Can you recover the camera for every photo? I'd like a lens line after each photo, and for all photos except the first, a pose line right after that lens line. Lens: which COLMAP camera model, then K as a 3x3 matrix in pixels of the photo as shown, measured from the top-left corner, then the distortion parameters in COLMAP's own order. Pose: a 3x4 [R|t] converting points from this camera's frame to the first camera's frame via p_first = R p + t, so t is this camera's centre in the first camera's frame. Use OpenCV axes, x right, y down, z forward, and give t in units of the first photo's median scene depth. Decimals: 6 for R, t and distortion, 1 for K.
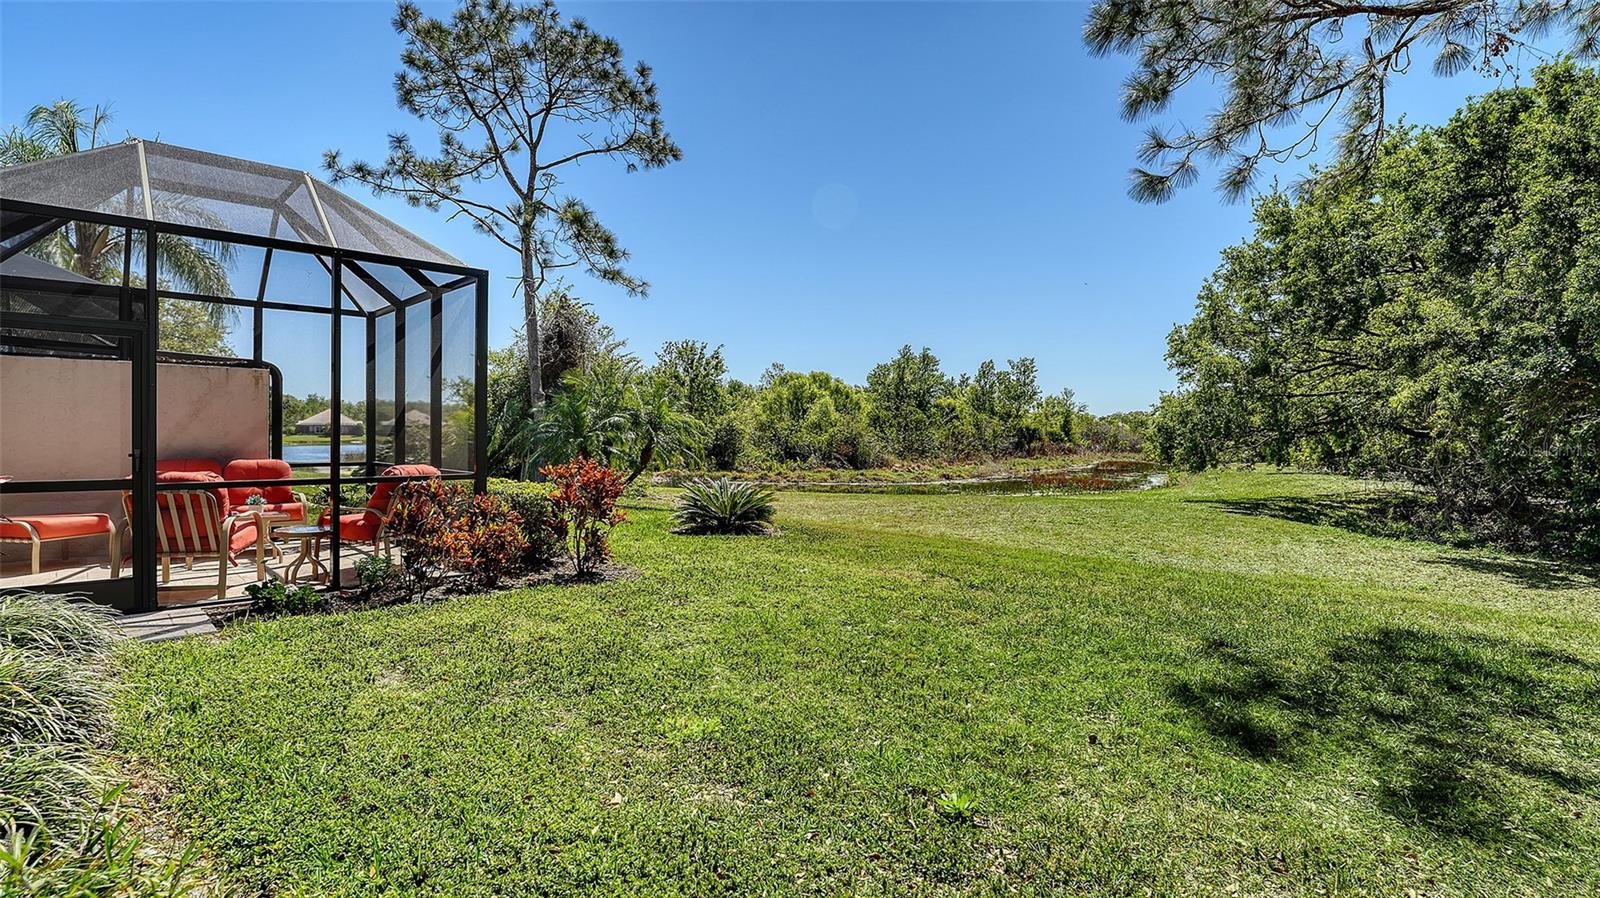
lens RADIAL K [[801.8, 0, 807.4], [0, 801.8, 441.7], [0, 0, 1]] dist [-0.019413, -0.000485]
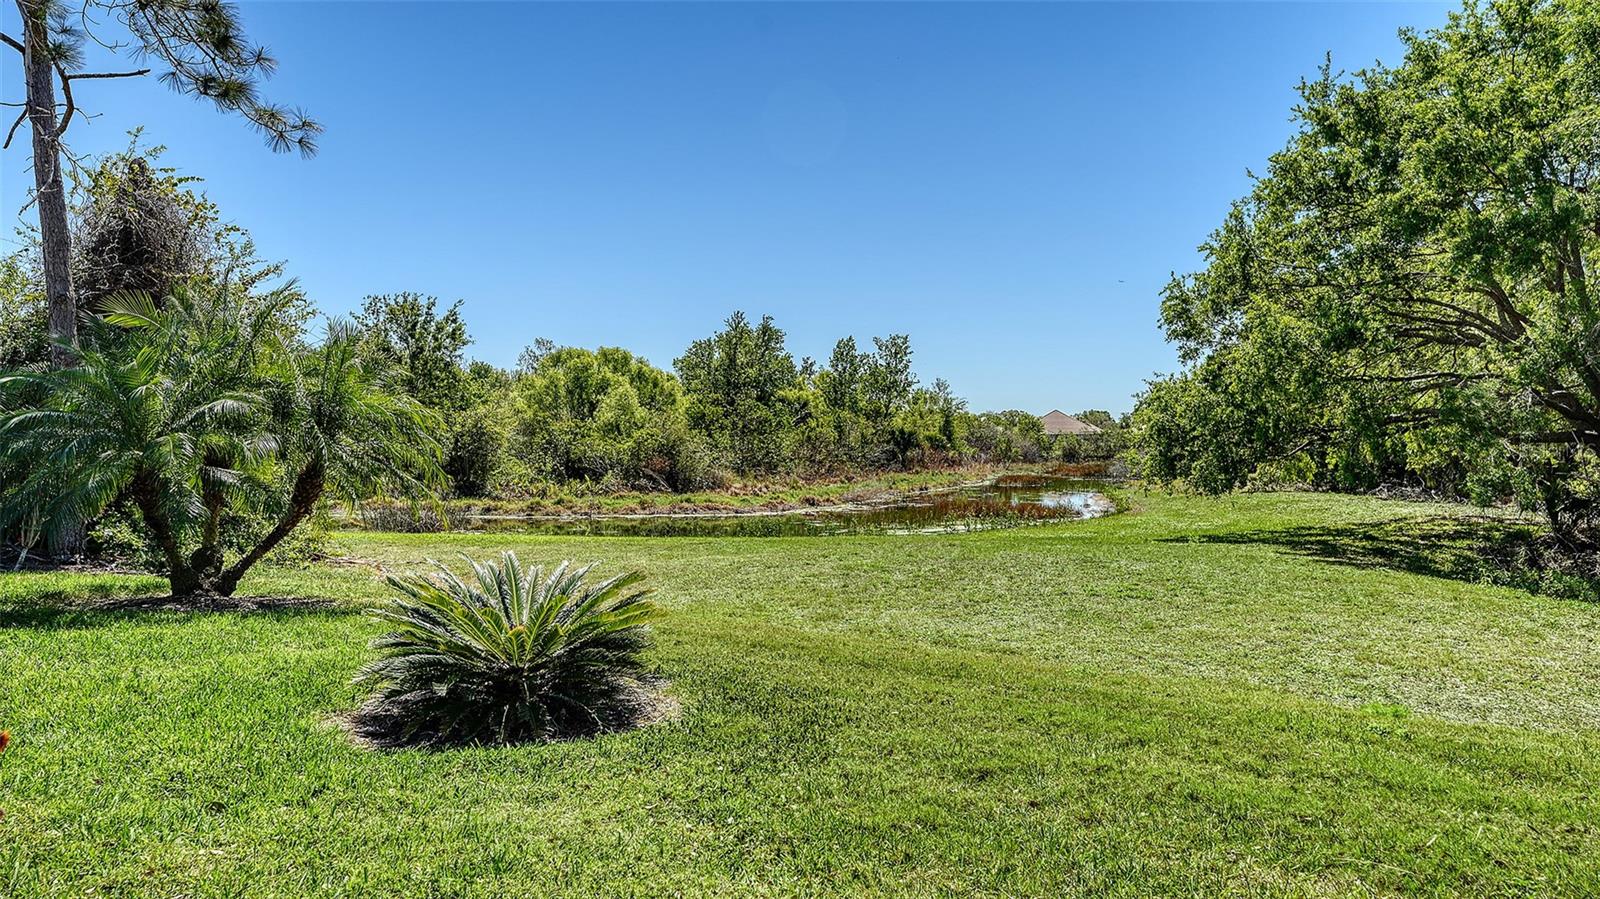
lens RADIAL K [[1037.4, 0, 806.9], [0, 1037.4, 451.5], [0, 0, 1]] dist [0.023976, -0.013735]
pose [[0.976237, -0.005020, 0.216646, -0.019588], [0.004673, 0.999987, 0.002114, -0.000886], [-0.216654, -0.001052, 0.976248, 0.132422]]
